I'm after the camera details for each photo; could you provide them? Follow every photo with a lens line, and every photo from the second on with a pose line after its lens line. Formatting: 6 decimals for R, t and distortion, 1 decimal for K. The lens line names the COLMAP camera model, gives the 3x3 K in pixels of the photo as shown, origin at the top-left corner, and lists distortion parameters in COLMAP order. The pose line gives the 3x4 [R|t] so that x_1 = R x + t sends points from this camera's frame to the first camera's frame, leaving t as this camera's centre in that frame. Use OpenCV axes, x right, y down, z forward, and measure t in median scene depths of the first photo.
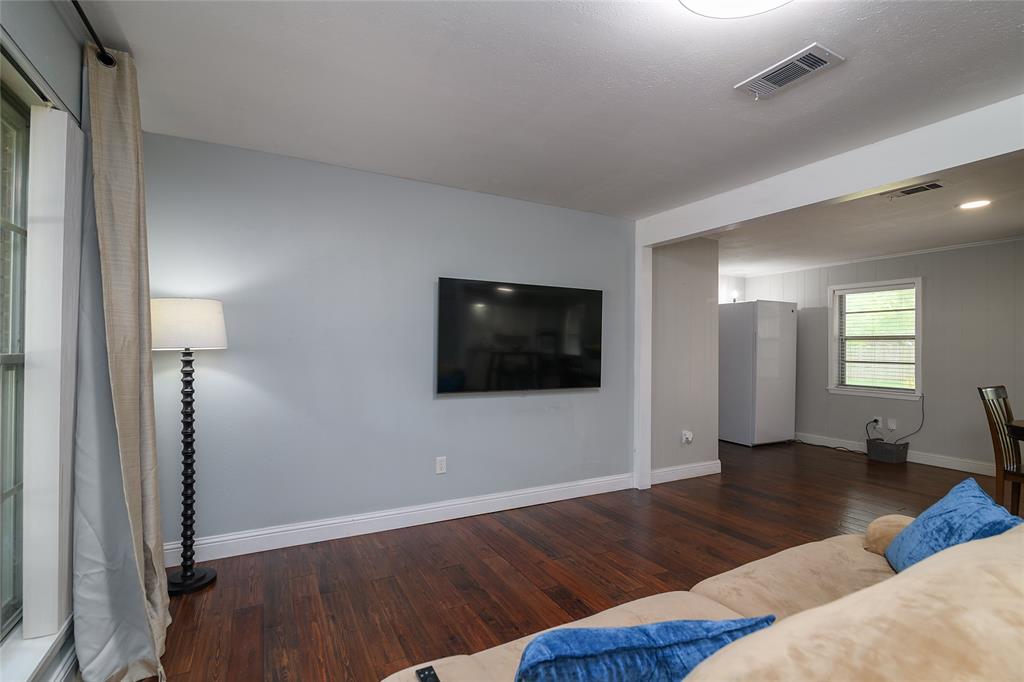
lens RADIAL K [[470.2, 0, 512.4], [0, 470.2, 346.3], [0, 0, 1]] dist [-0.002756, 0.000051]
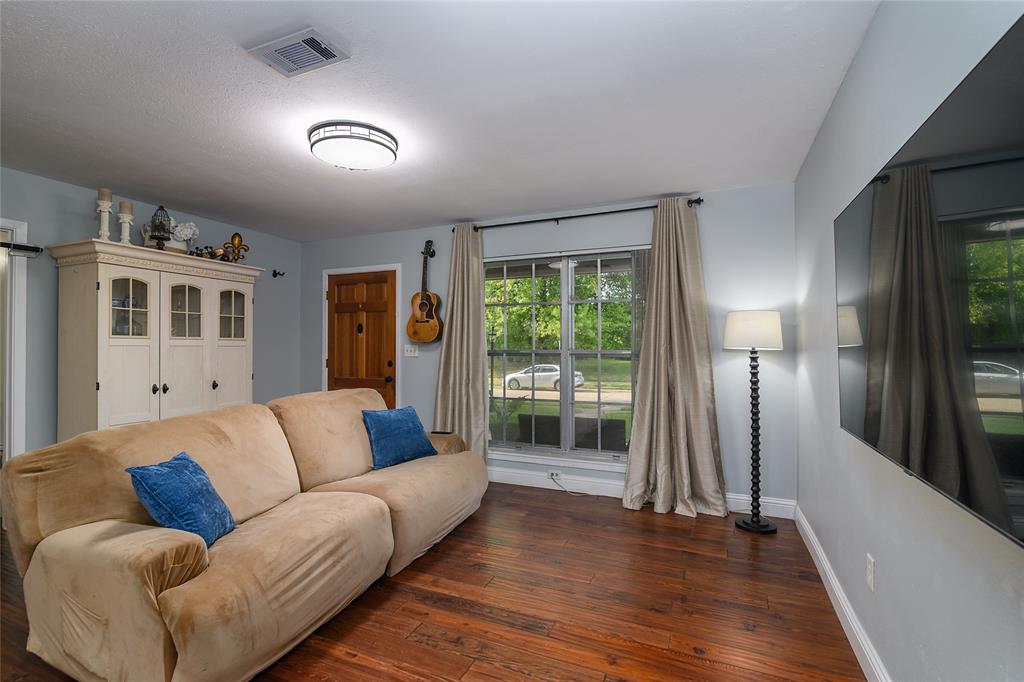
lens RADIAL K [[470.2, 0, 512.4], [0, 470.2, 346.3], [0, 0, 1]] dist [-0.002756, 0.000051]
pose [[-0.779993, -0.009195, -0.625720, 0.417970], [-0.001001, 0.999909, -0.013447, 0.011273], [0.625787, -0.009862, -0.779932, 1.004345]]
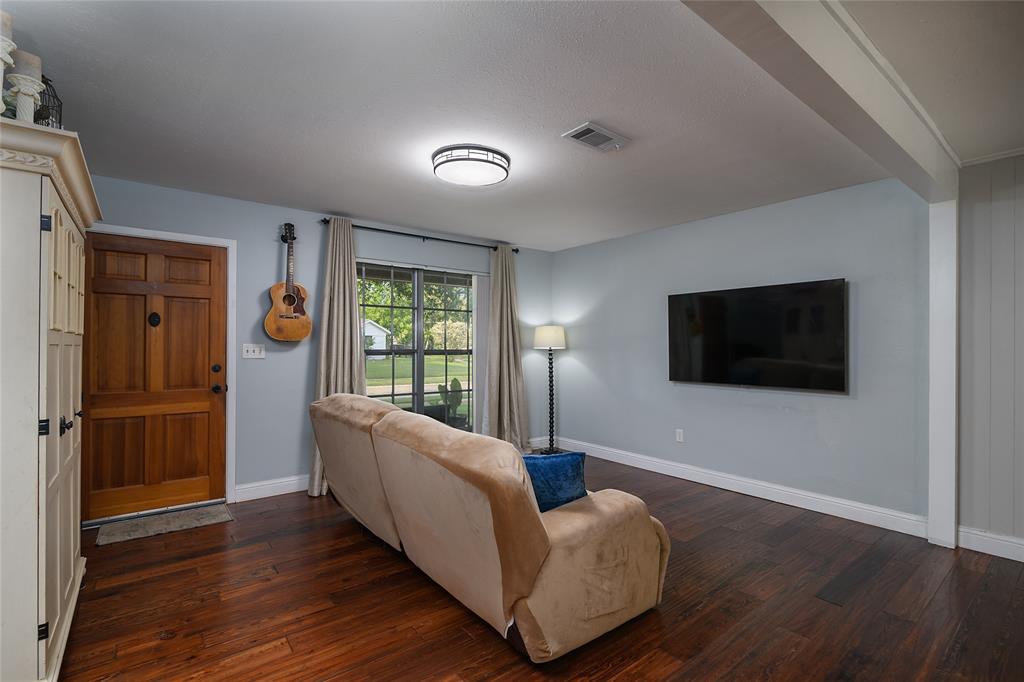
lens RADIAL K [[470.2, 0, 512.4], [0, 470.2, 346.3], [0, 0, 1]] dist [-0.002756, 0.000051]
pose [[0.180707, -0.005941, -0.983519, 0.927443], [0.005236, 0.999973, -0.005079, 0.004396], [0.983523, -0.004232, 0.180734, 0.259060]]
